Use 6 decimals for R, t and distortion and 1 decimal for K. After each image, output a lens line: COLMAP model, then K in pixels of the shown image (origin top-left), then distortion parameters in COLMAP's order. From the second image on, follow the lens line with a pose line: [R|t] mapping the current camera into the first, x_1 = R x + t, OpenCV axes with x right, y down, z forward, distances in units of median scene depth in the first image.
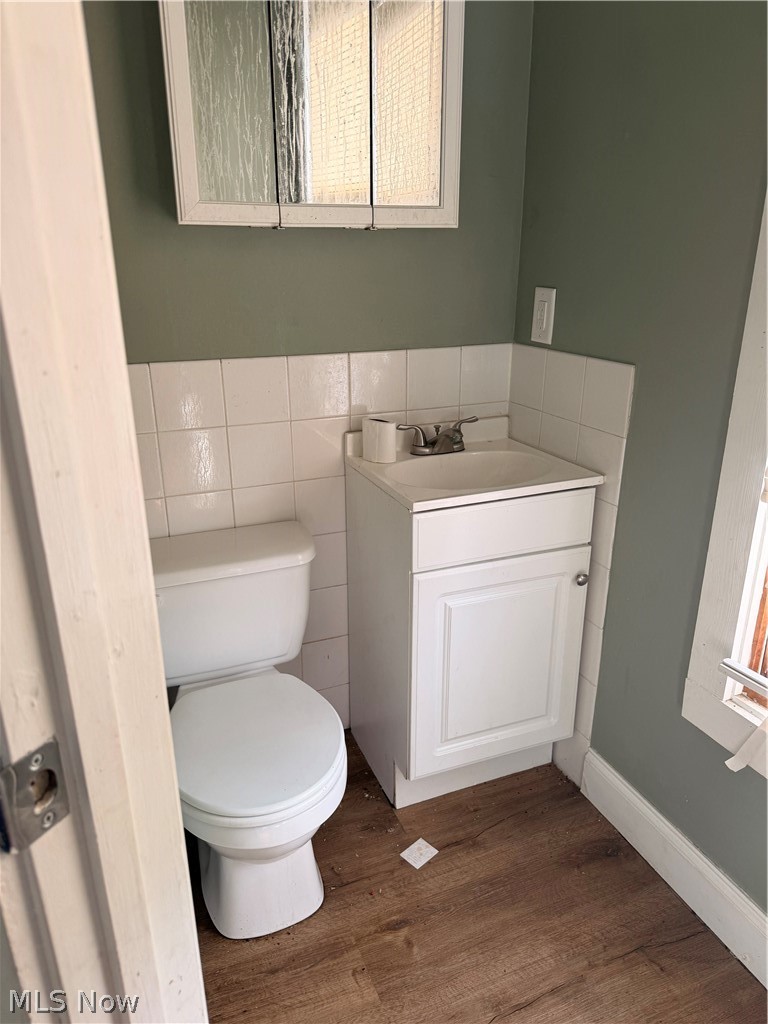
lens RADIAL K [[724.3, 0, 386.1], [0, 724.3, 511.7], [0, 0, 1]] dist [0.068620, -0.074876]
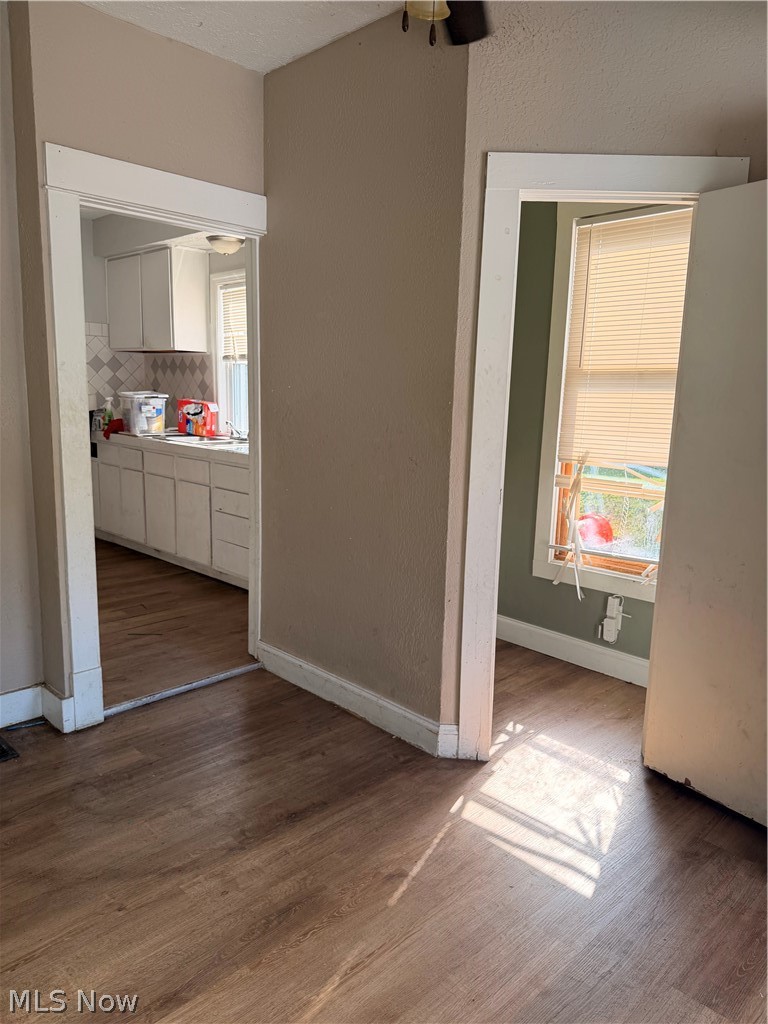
lens RADIAL K [[724.3, 0, 381.6], [0, 724.3, 513.6], [0, 0, 1]] dist [0.068620, -0.074876]
pose [[0.919680, -0.038923, 0.390734, -1.006846], [0.098823, 0.985989, -0.134383, 0.326008], [-0.380029, 0.162203, 0.910641, -1.093738]]
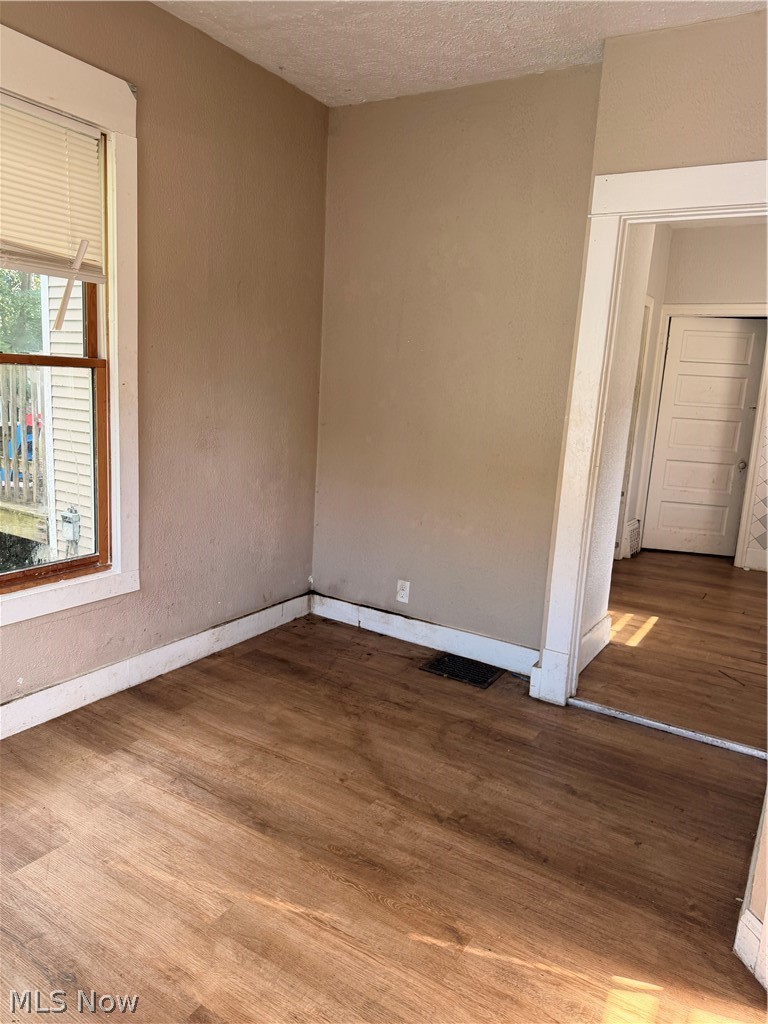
lens RADIAL K [[724.3, 0, 388.1], [0, 724.3, 514.8], [0, 0, 1]] dist [0.068620, -0.074876]
pose [[0.598694, 0.189451, -0.778251, 0.209053], [-0.319837, 0.947347, -0.015430, 0.217581], [0.734350, 0.258151, 0.627764, -0.781116]]
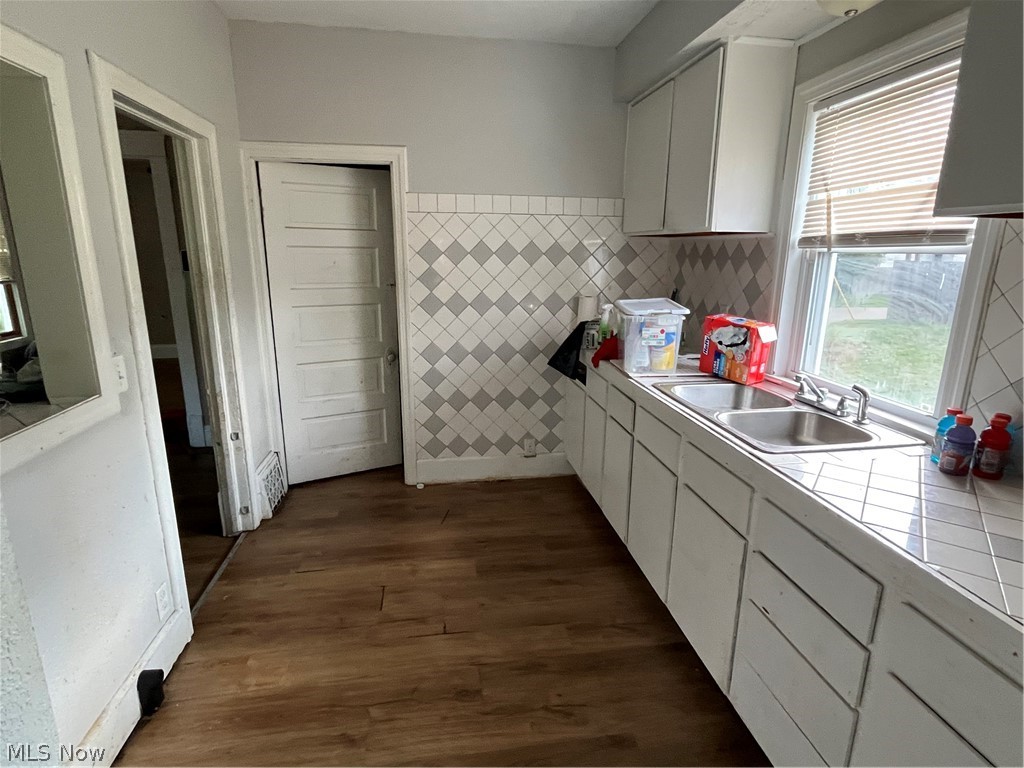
lens RADIAL K [[542.1, 0, 520.1], [0, 542.1, 382.6], [0, 0, 1]] dist [0.006689, 0.000575]
pose [[0.977749, 0.067883, -0.198489, -0.713309], [-0.085961, 0.992758, -0.083918, -0.418651], [0.191355, 0.099113, 0.976504, 0.788454]]
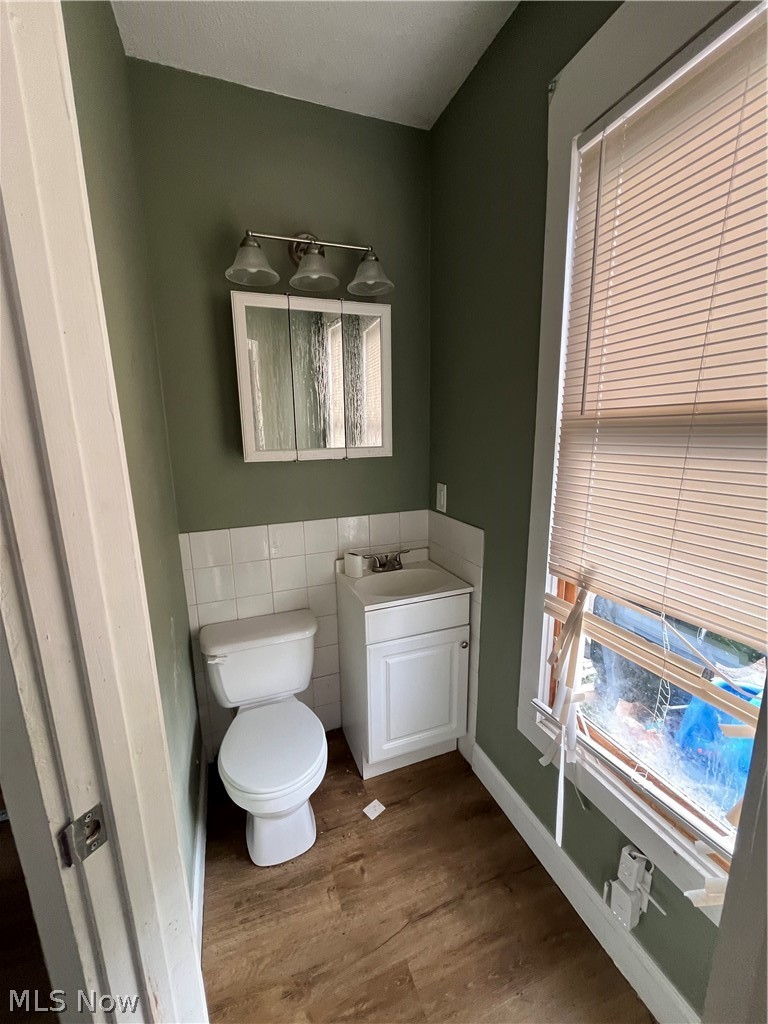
lens RADIAL K [[417.4, 0, 382.7], [0, 417.4, 512.8], [0, 0, 1]] dist [0.003449, 0.001647]
pose [[0.999619, -0.008108, -0.026397, 0.100696], [0.004346, 0.990201, -0.139585, -0.087947], [0.027270, 0.139417, 0.989858, -0.066943]]
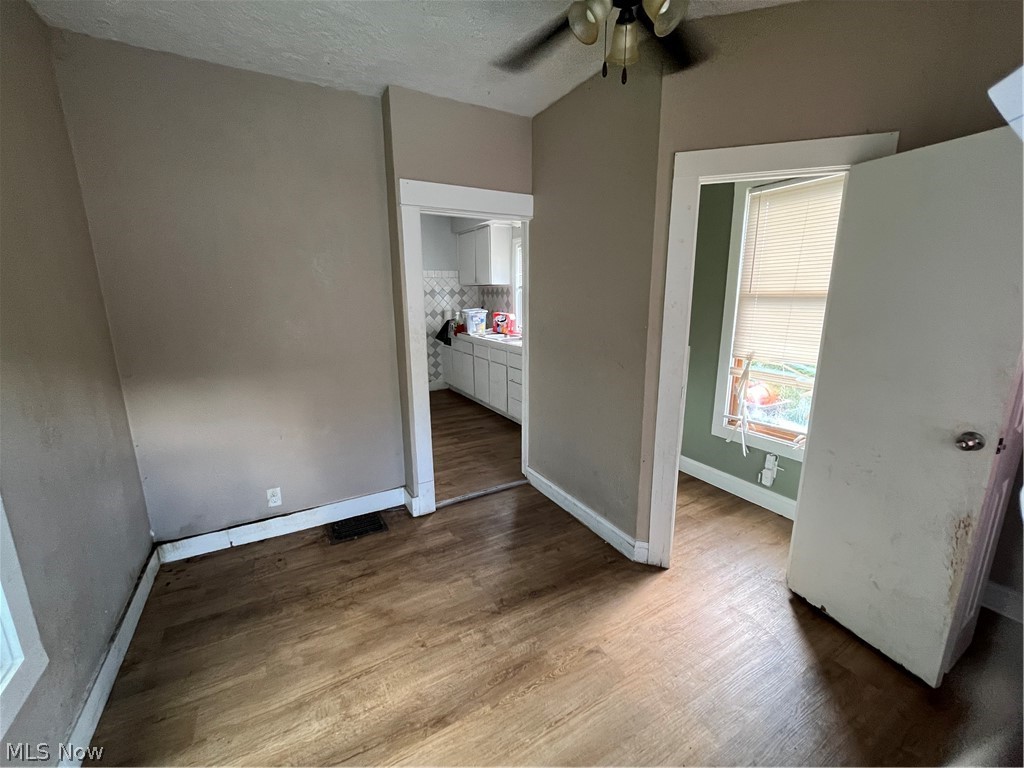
lens RADIAL K [[417.4, 0, 513.3], [0, 417.4, 380.0], [0, 0, 1]] dist [0.003449, 0.001647]
pose [[0.990109, -0.032745, 0.136428, -0.842336], [0.049311, 0.991563, -0.119878, 0.190616], [-0.131352, 0.125420, 0.983370, -0.974739]]
